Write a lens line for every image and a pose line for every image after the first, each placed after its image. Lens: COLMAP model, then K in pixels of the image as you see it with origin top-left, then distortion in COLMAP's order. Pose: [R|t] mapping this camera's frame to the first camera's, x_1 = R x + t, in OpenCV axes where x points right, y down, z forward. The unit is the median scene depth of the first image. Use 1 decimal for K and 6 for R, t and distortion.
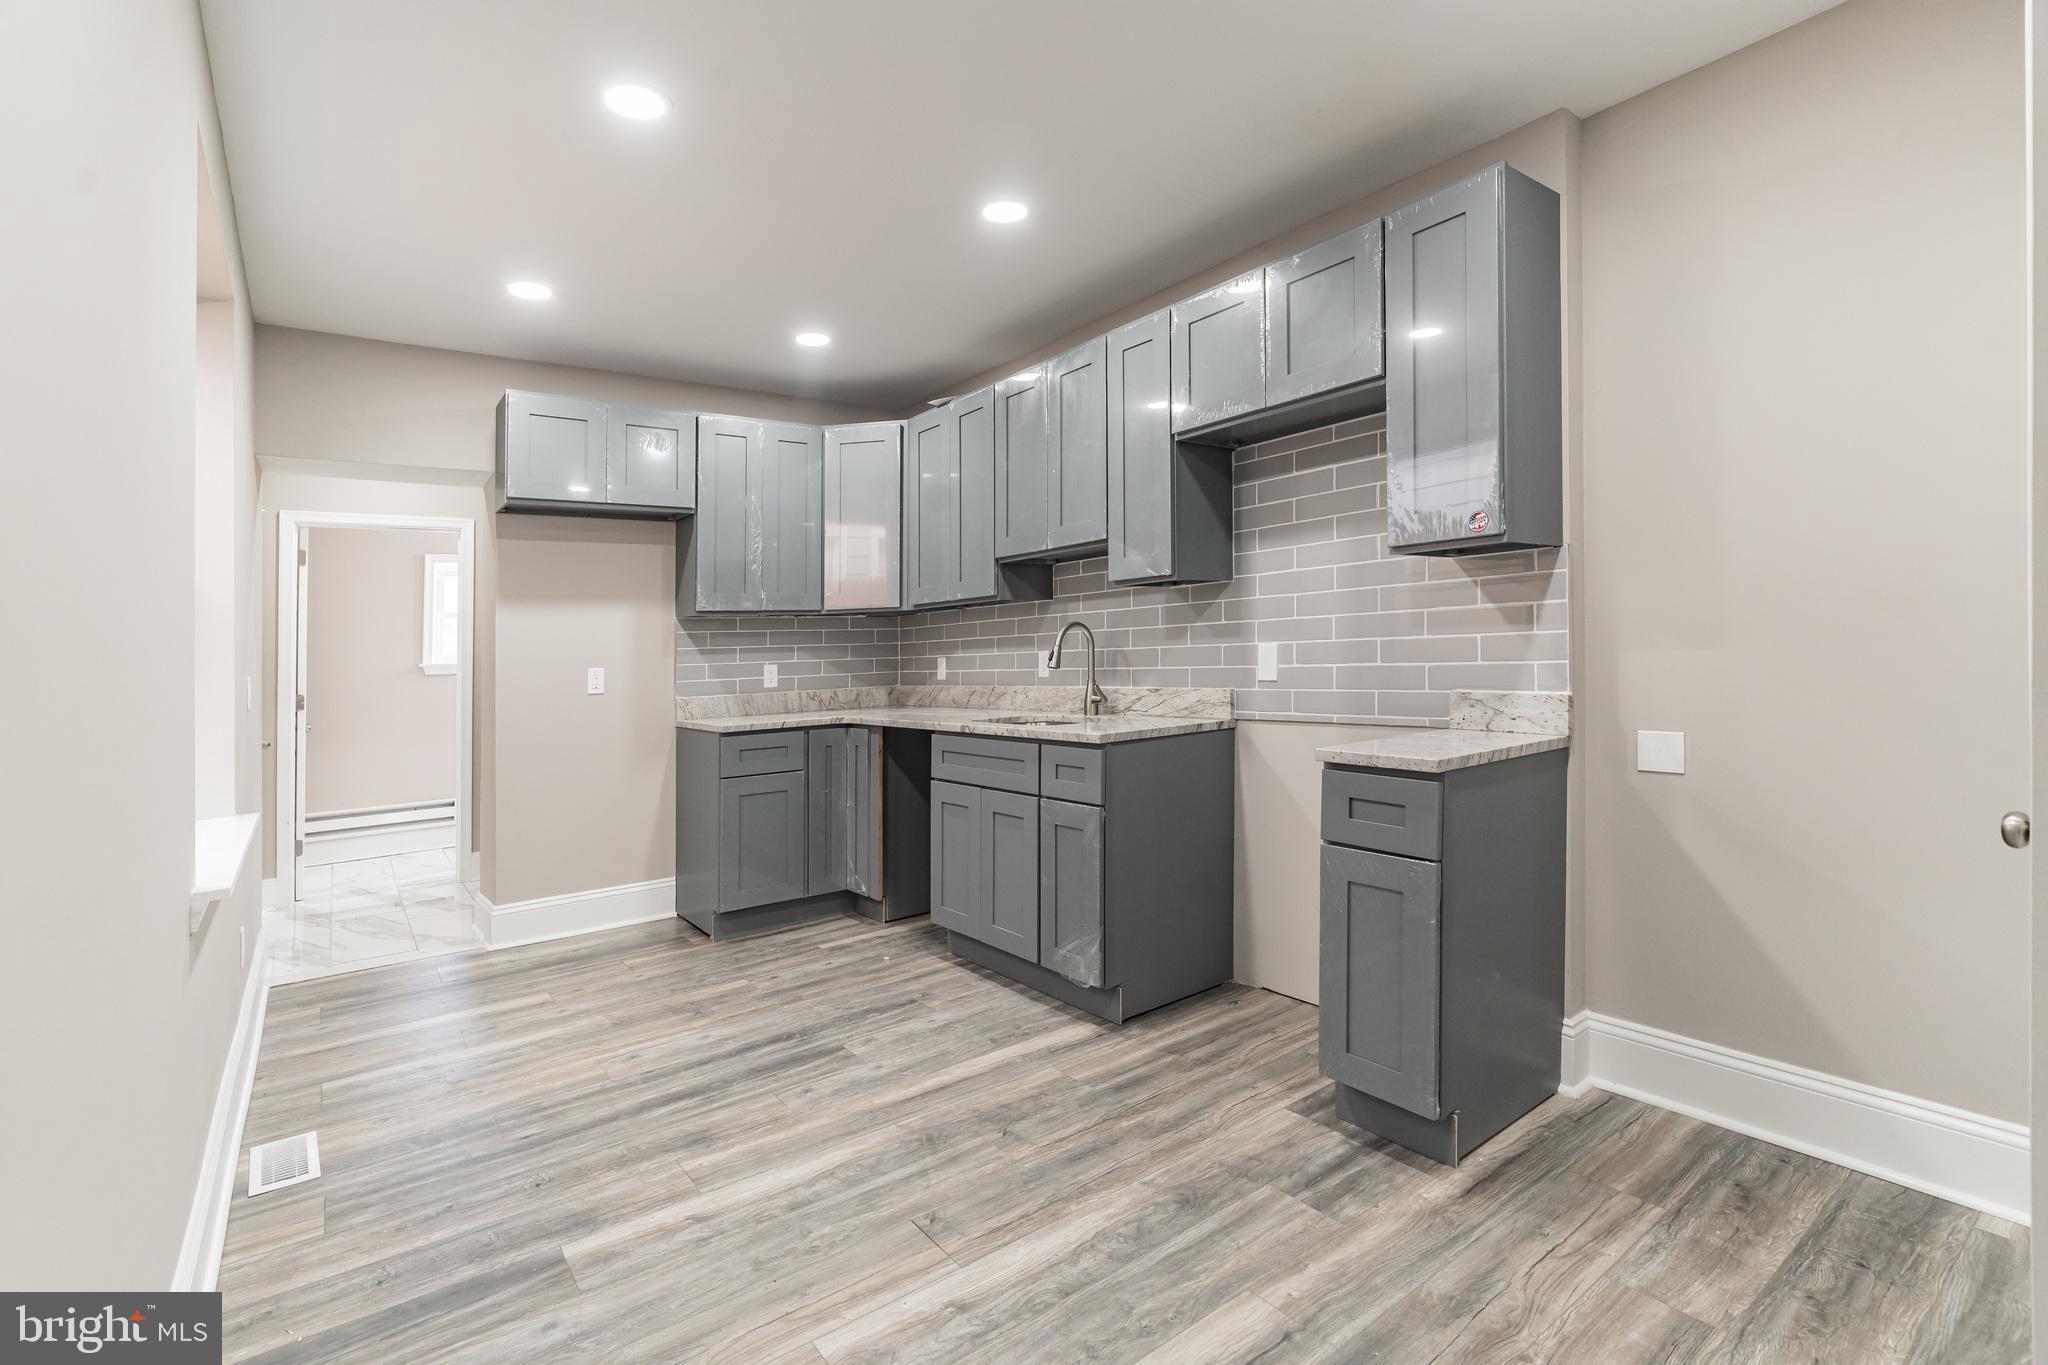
lens RADIAL K [[954.6, 0, 1028.7], [0, 954.6, 552.5], [0, 0, 1]] dist [-0.000987, 0.000223]
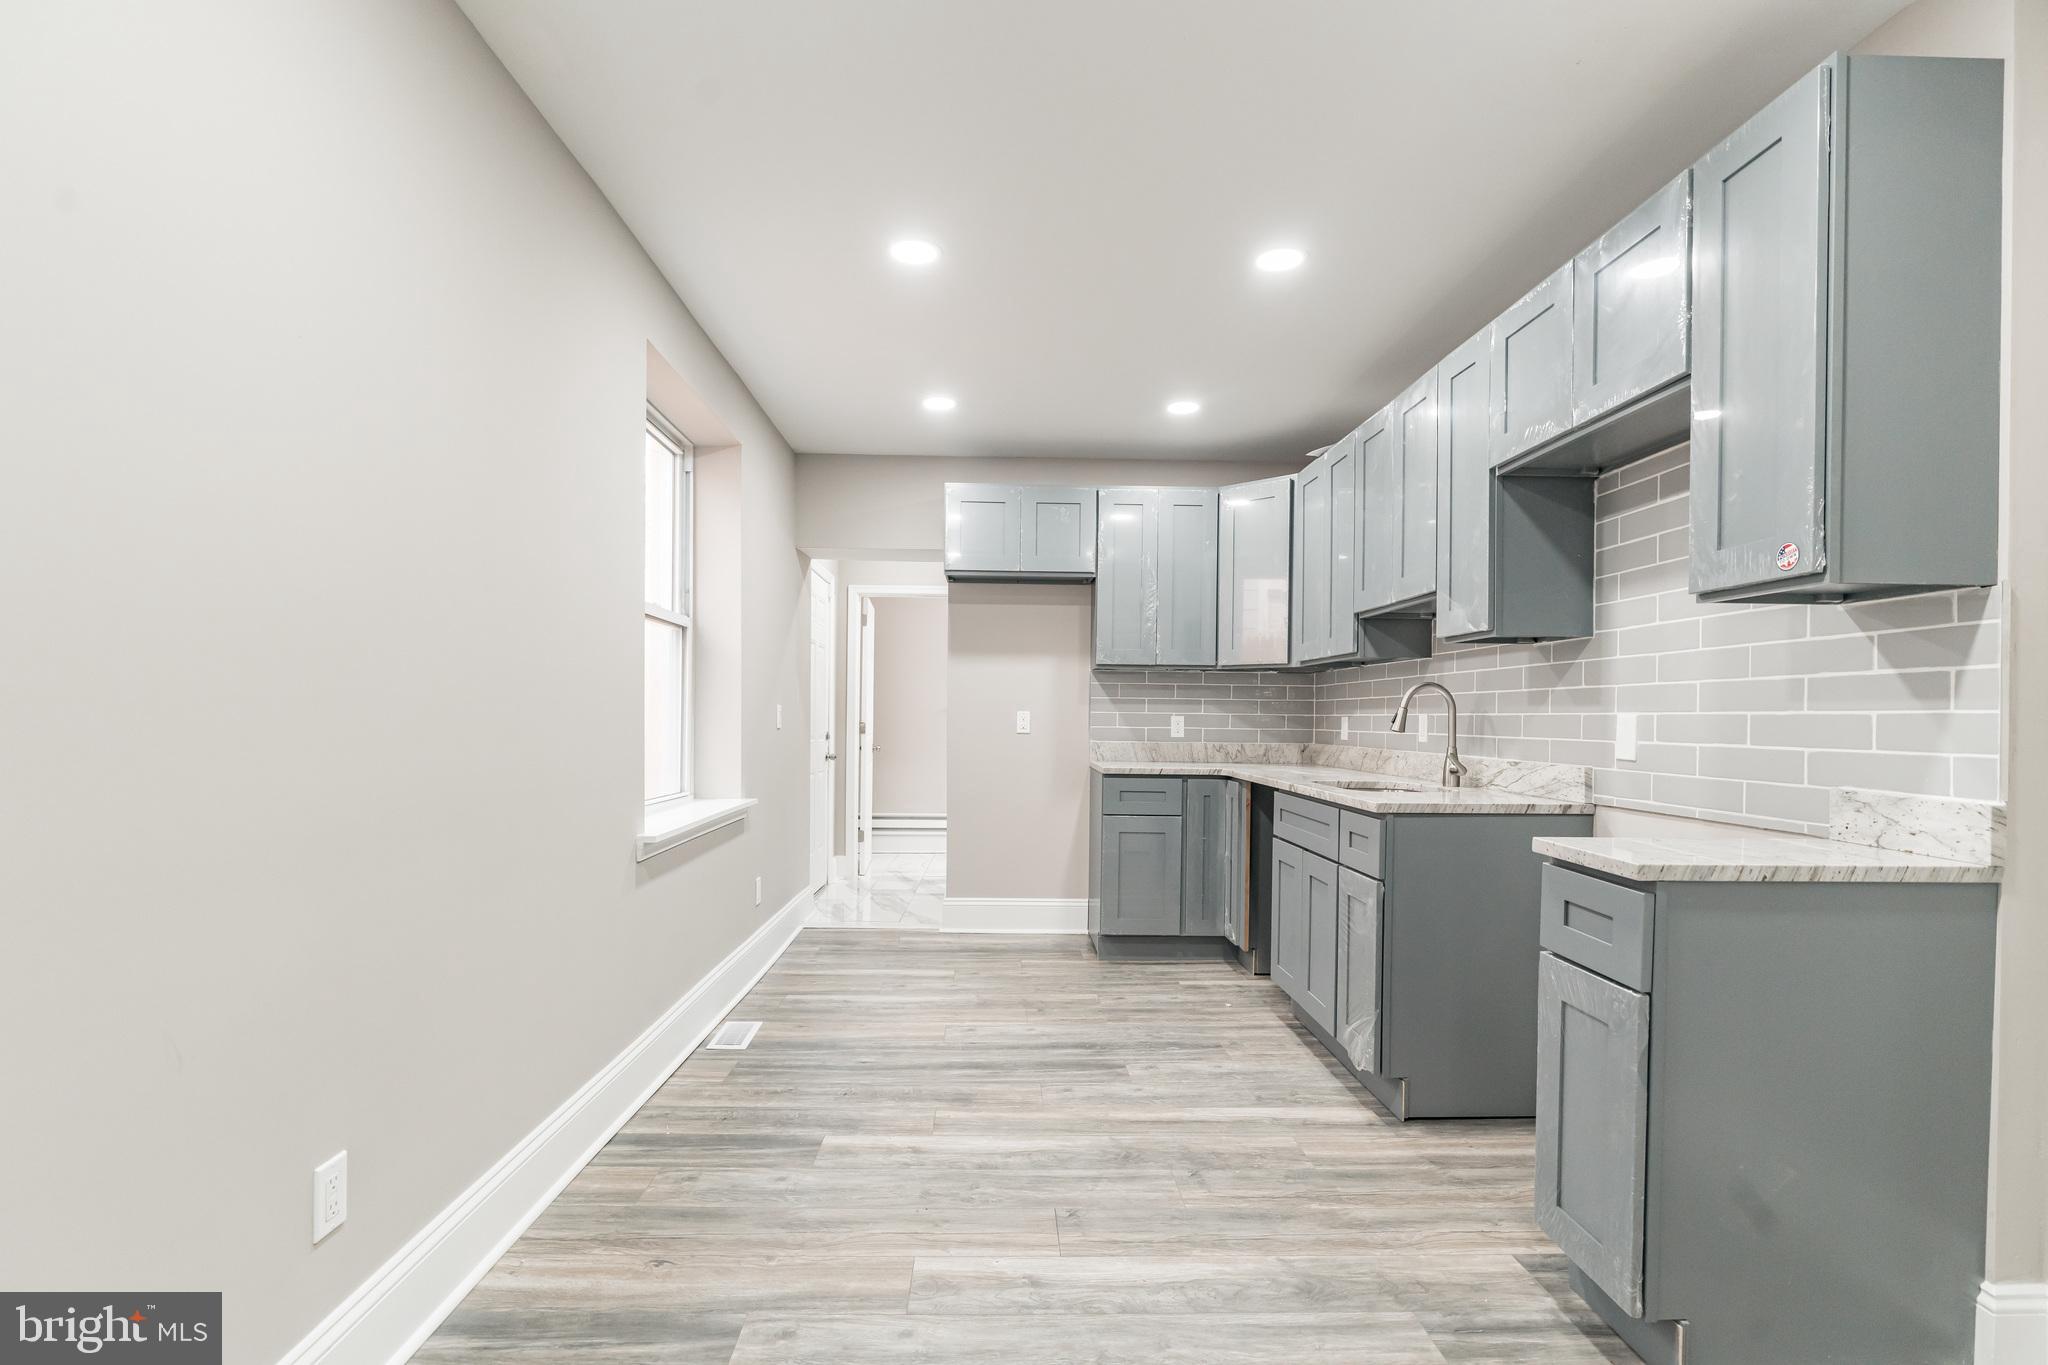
lens RADIAL K [[960.0, 0, 1024.4], [0, 960.0, 611.2], [0, 0, 1]] dist [0.000590, 0.001596]
pose [[0.816455, -0.018598, -0.577109, 0.312772], [0.021045, 0.999776, -0.002447, -0.000945], [0.577025, -0.010148, 0.816664, 0.037939]]
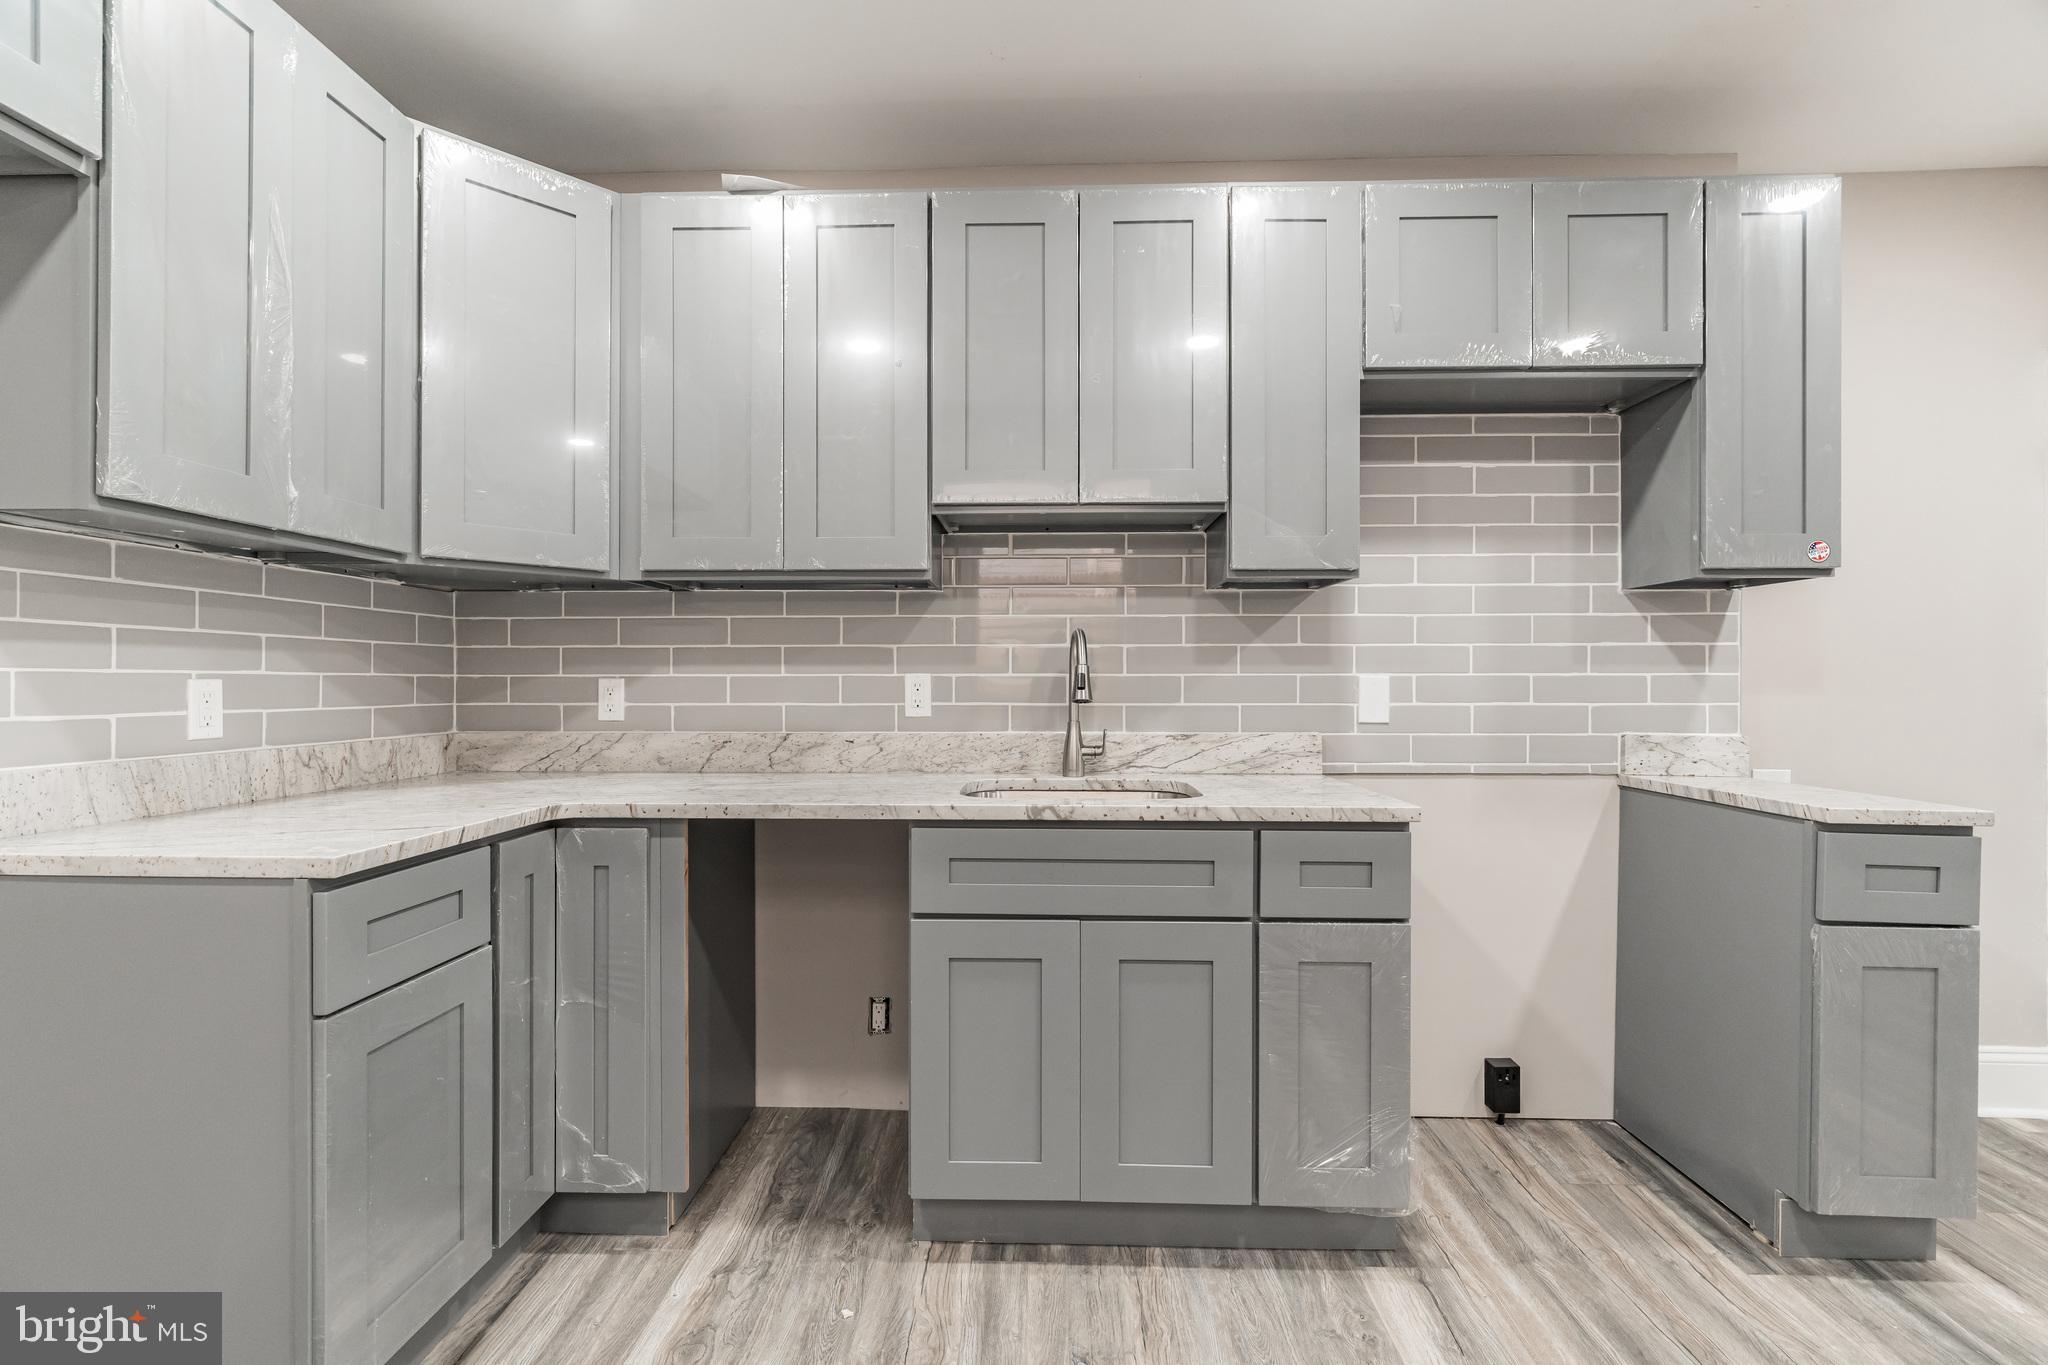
lens RADIAL K [[916.2, 0, 1033.4], [0, 916.2, 662.9], [0, 0, 1]] dist [-0.000286, -0.000054]
pose [[0.623627, 0.052417, 0.779962, -0.516671], [-0.104482, 0.994386, 0.016712, 0.104640], [-0.774708, -0.091914, 0.625603, 0.768240]]
